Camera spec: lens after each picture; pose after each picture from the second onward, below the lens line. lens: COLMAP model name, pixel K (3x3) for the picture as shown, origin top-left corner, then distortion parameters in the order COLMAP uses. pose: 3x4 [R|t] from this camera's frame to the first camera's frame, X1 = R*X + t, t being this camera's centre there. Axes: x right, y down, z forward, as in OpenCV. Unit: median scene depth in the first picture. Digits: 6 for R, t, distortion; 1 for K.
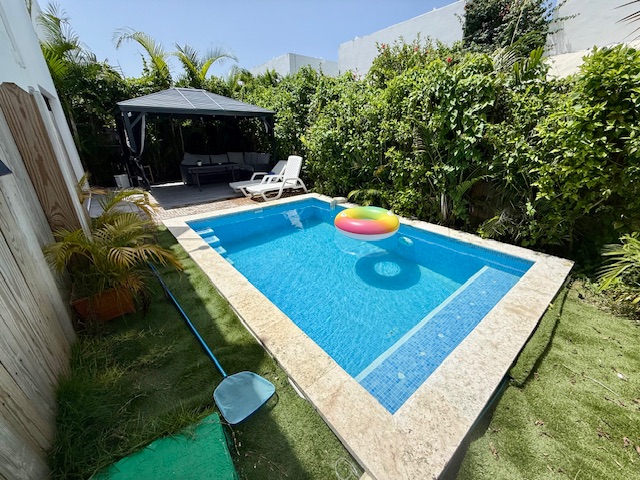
lens RADIAL K [[255.4, 0, 319.6], [0, 255.4, 240.7], [0, 0, 1]] dist [-0.001563, -0.000496]
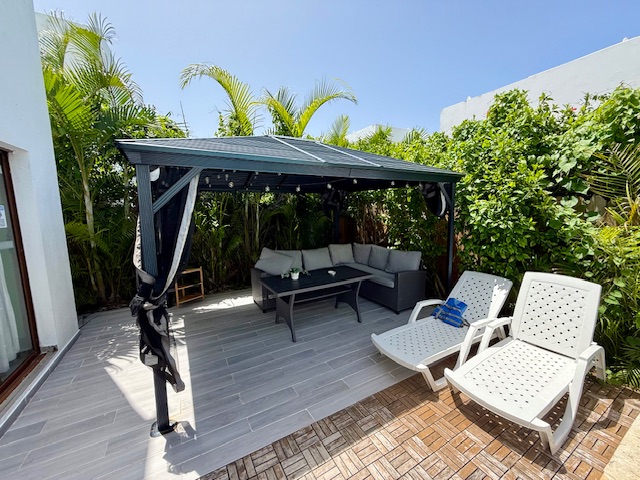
lens RADIAL K [[255.4, 0, 319.6], [0, 255.4, 240.7], [0, 0, 1]] dist [-0.001563, -0.000496]
pose [[0.986449, 0.012356, -0.163605, -0.361829], [-0.054908, 0.964523, -0.258224, -0.255139], [0.154610, 0.263708, 0.952131, 0.557547]]
